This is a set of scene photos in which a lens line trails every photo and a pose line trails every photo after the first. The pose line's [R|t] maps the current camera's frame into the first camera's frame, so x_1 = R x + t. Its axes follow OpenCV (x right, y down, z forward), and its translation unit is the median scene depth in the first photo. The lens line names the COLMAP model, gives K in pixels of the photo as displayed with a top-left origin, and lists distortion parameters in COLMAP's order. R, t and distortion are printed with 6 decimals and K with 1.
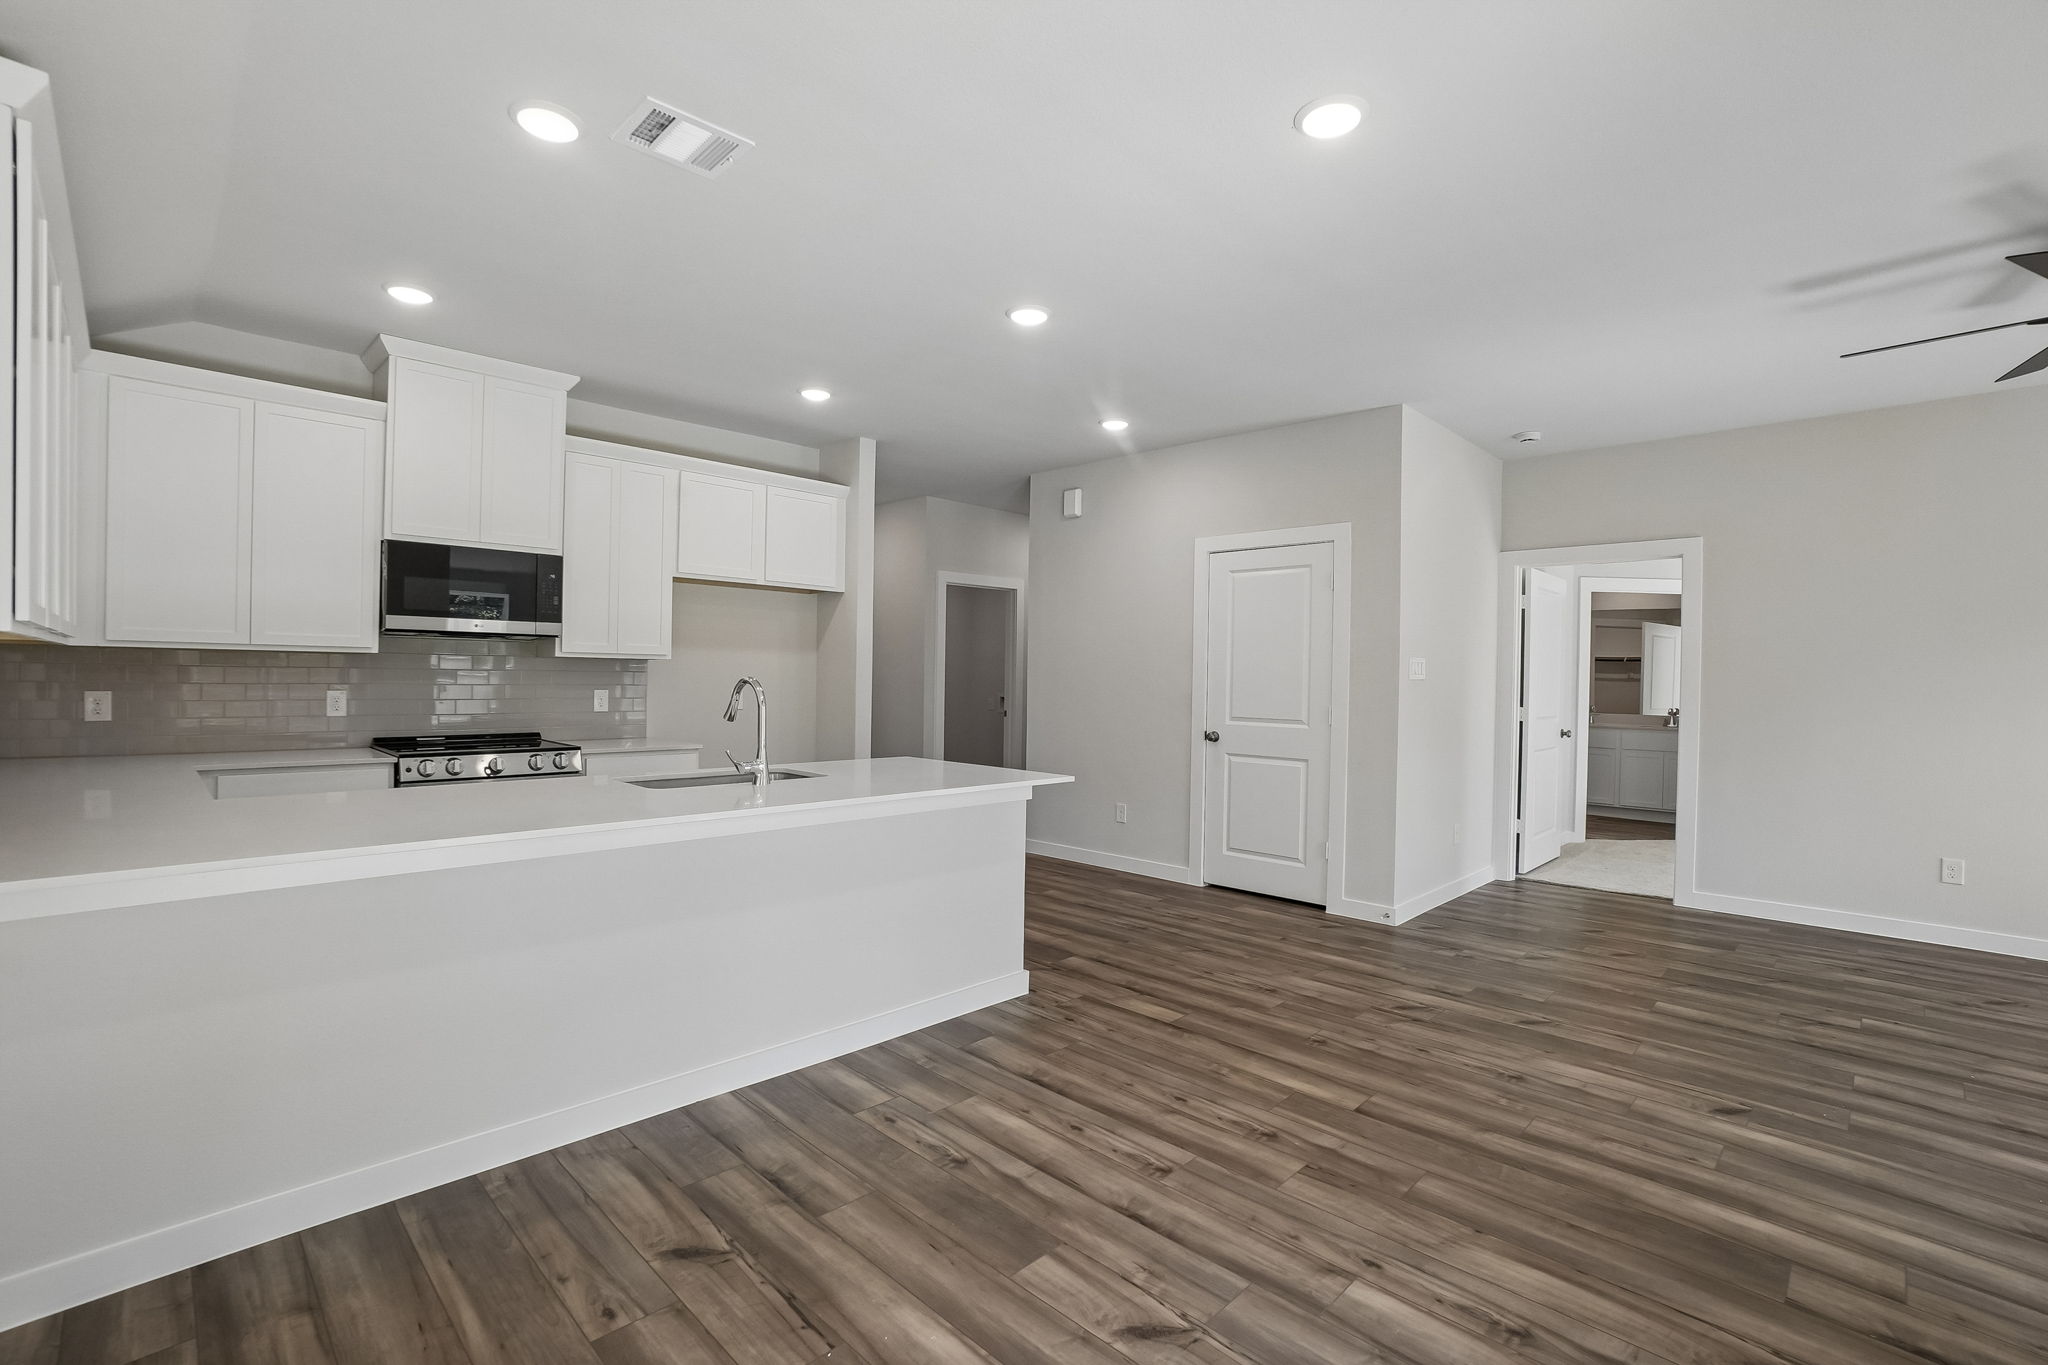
lens RADIAL K [[902.9, 0, 1017.8], [0, 902.9, 683.0], [0, 0, 1]] dist [-0.051769, 0.017503]
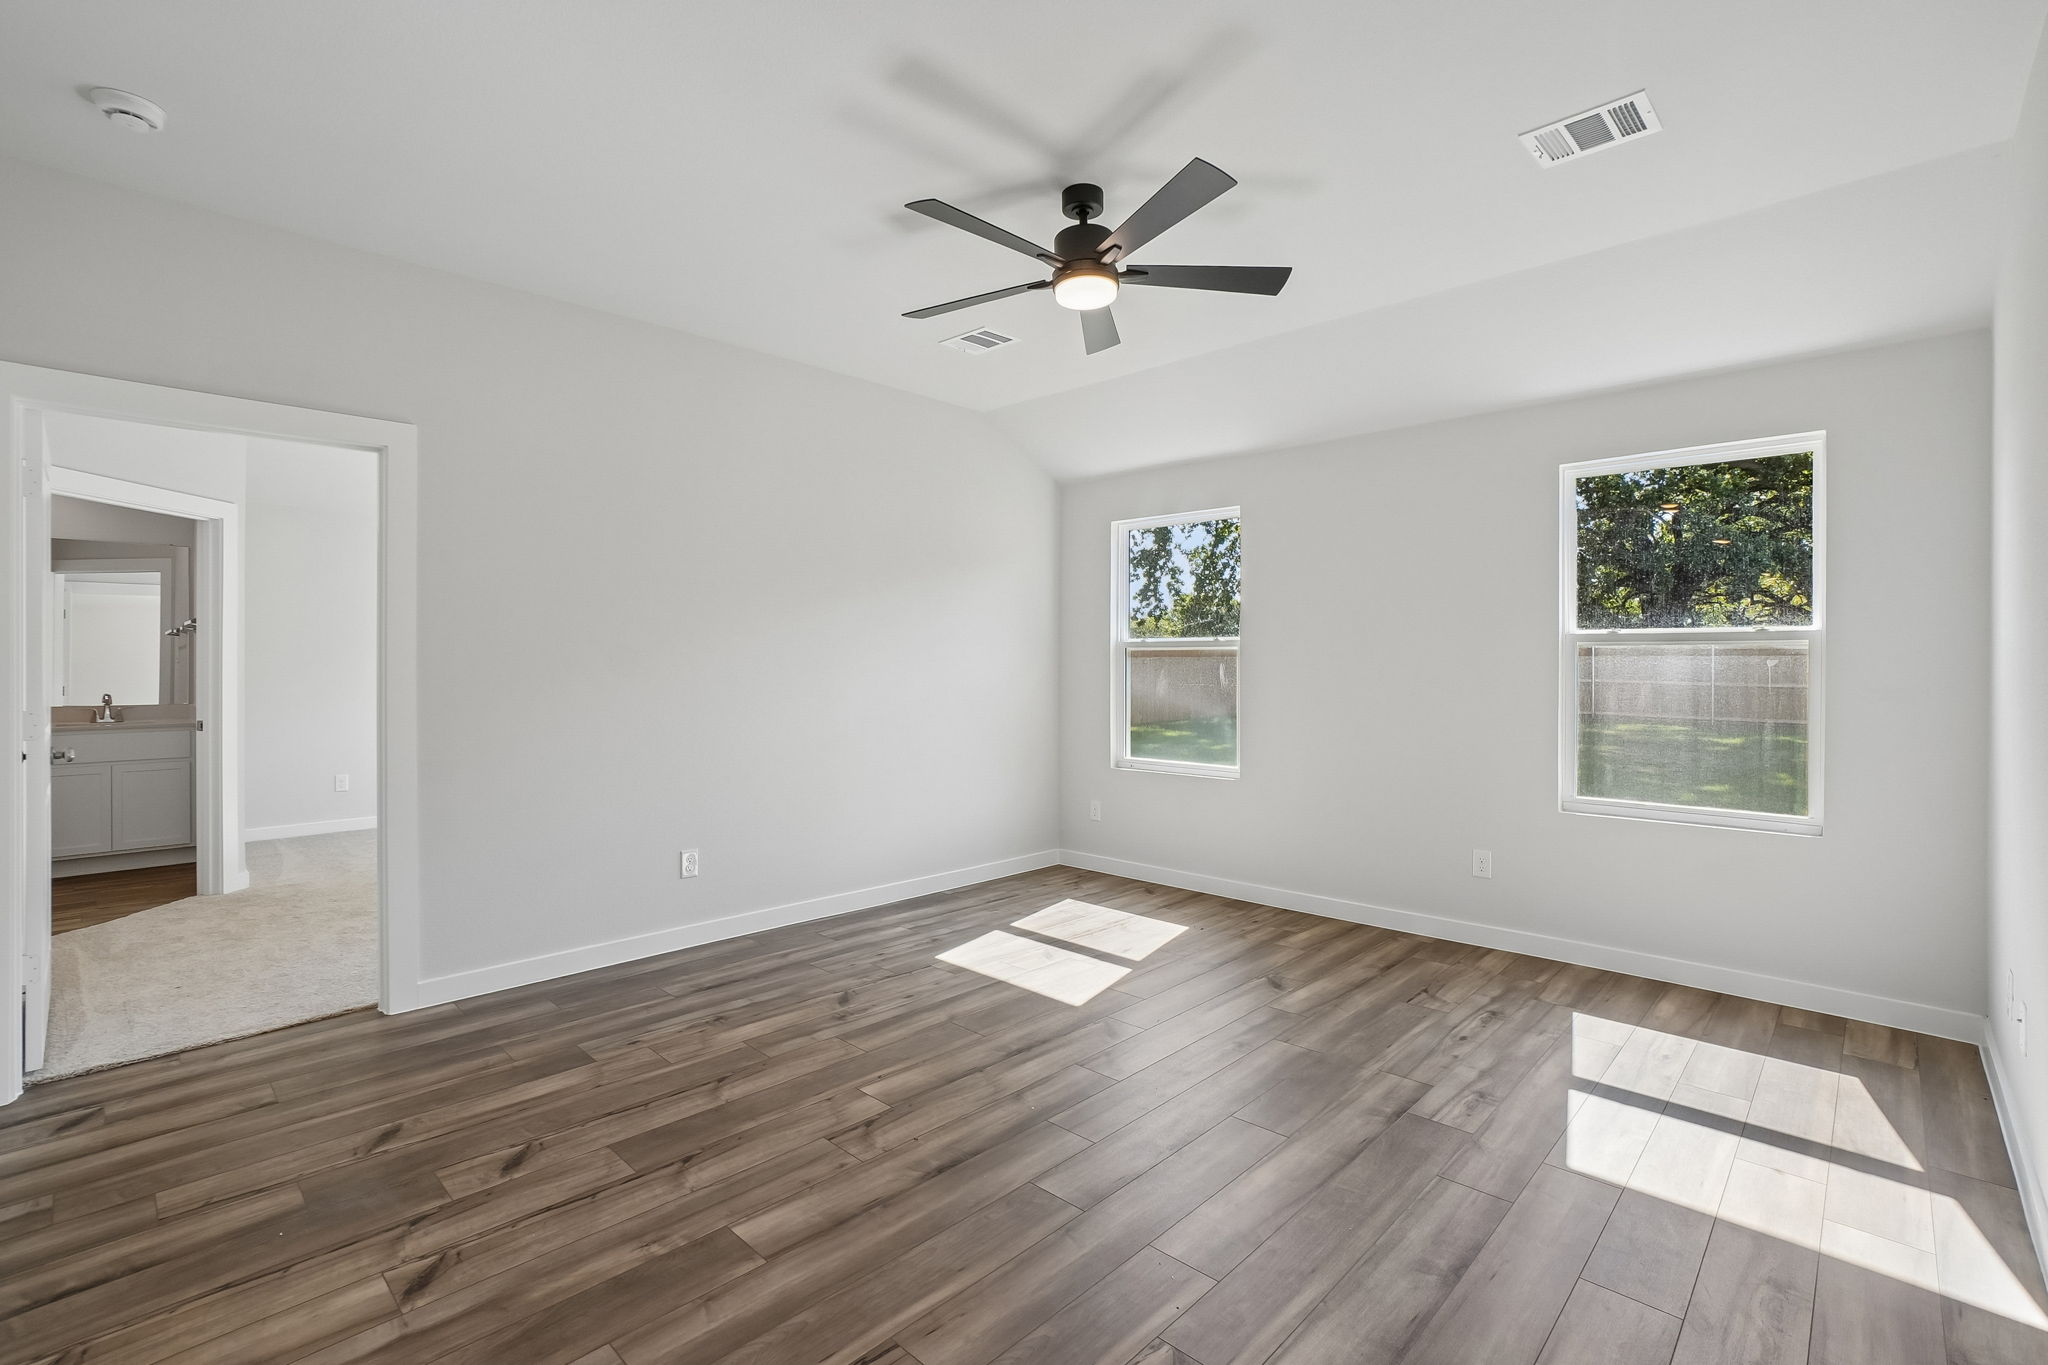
lens RADIAL K [[902.9, 0, 1013.2], [0, 902.9, 664.9], [0, 0, 1]] dist [-0.051769, 0.017503]
pose [[-0.017813, -0.014969, 0.999729, 0.209049], [0.002317, 0.999885, 0.015013, 0.000231], [-0.999839, 0.002584, -0.017776, 0.982486]]
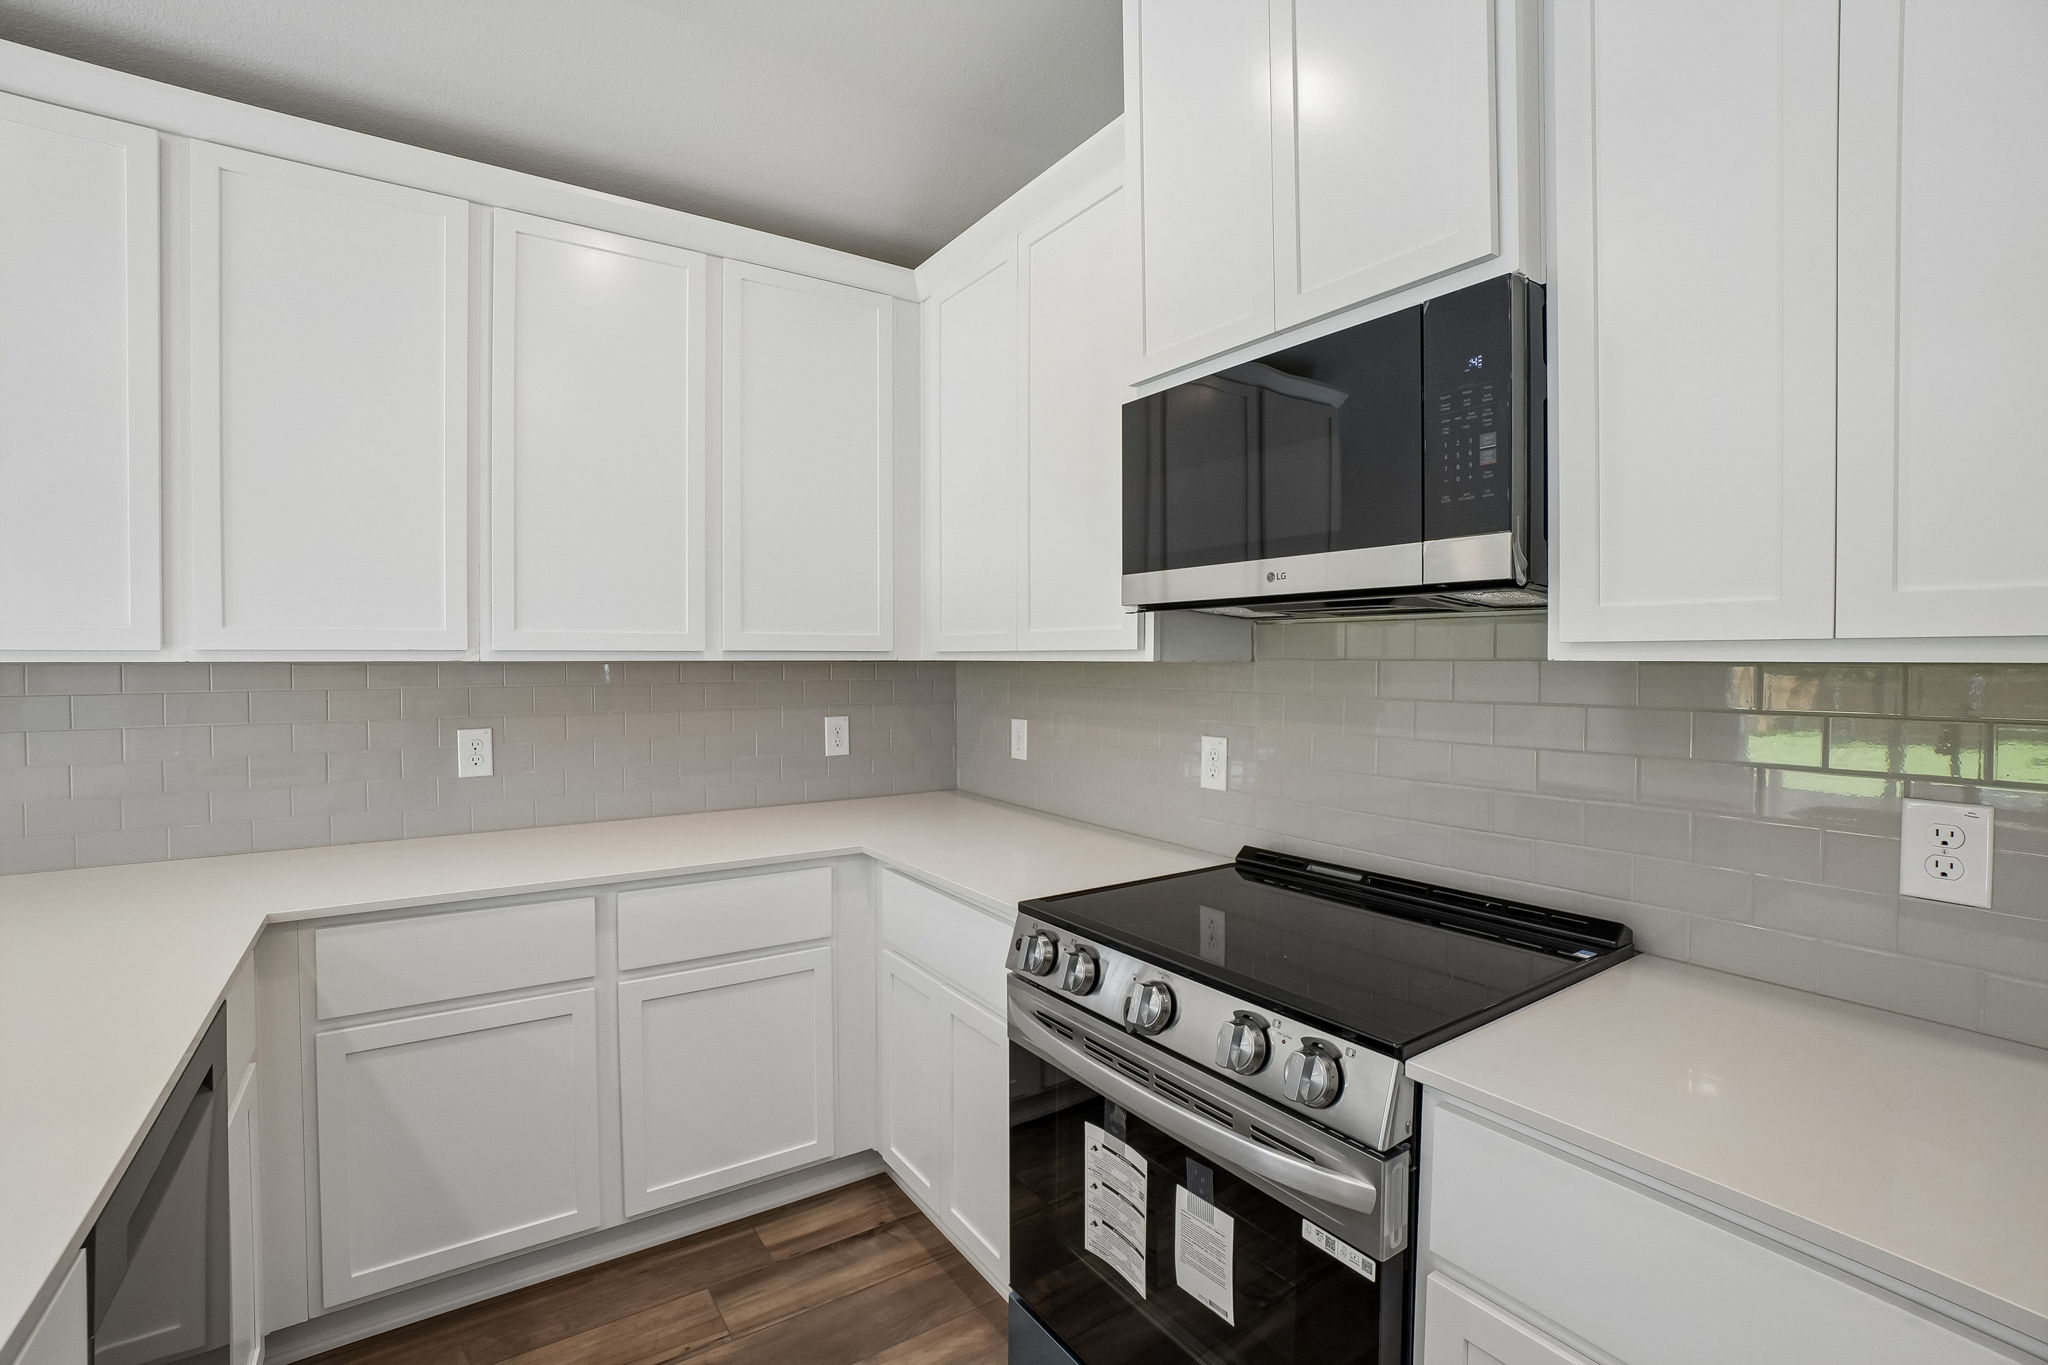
lens RADIAL K [[902.9, 0, 992.5], [0, 902.9, 679.0], [0, 0, 1]] dist [-0.051769, 0.017503]
pose [[-0.204901, 0.004099, -0.978774, -0.343542], [-0.010482, 0.999925, 0.006382, -0.036293], [0.978727, 0.011567, -0.204843, 1.357655]]
